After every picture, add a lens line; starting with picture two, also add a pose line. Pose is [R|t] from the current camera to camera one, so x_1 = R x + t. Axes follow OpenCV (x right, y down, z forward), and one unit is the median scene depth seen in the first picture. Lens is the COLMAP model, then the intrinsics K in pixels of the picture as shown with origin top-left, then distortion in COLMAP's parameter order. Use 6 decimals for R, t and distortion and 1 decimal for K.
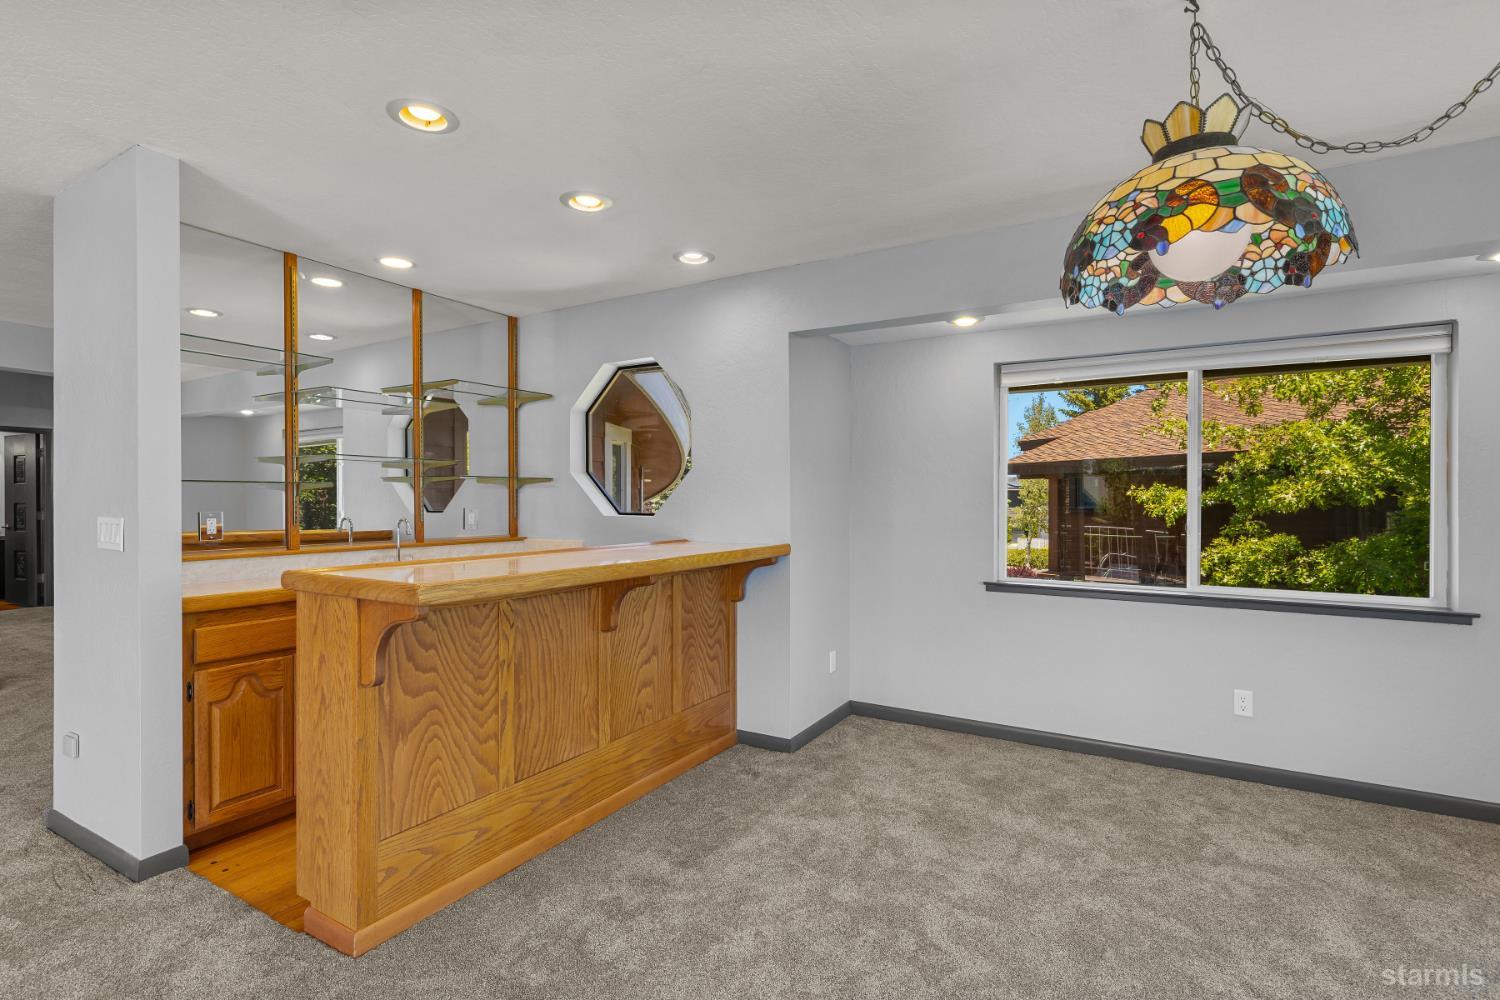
lens RADIAL K [[713.0, 0, 748.5], [0, 713.0, 508.8], [0, 0, 1]] dist [0.001144, 0.000196]
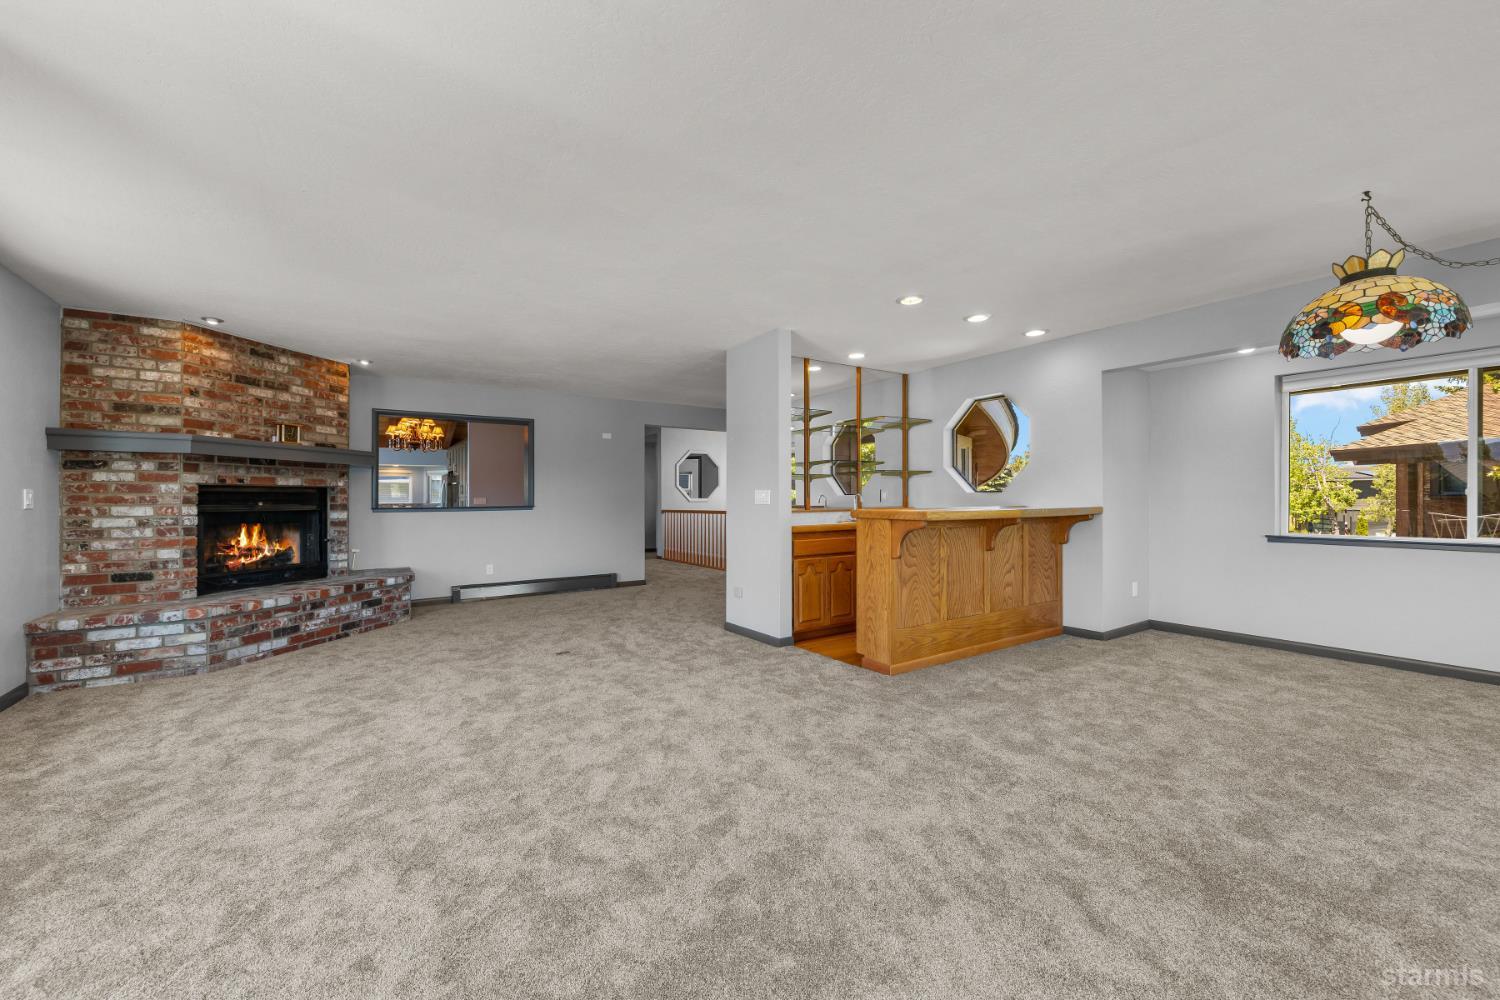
lens RADIAL K [[593.1, 0, 750.4], [0, 593.1, 509.2], [0, 0, 1]] dist [0.008220, -0.000599]
pose [[0.899555, -0.002444, -0.436800, -0.075863], [0.005629, 0.999966, 0.005999, 0.048325], [0.436771, -0.007855, 0.899539, -0.579066]]
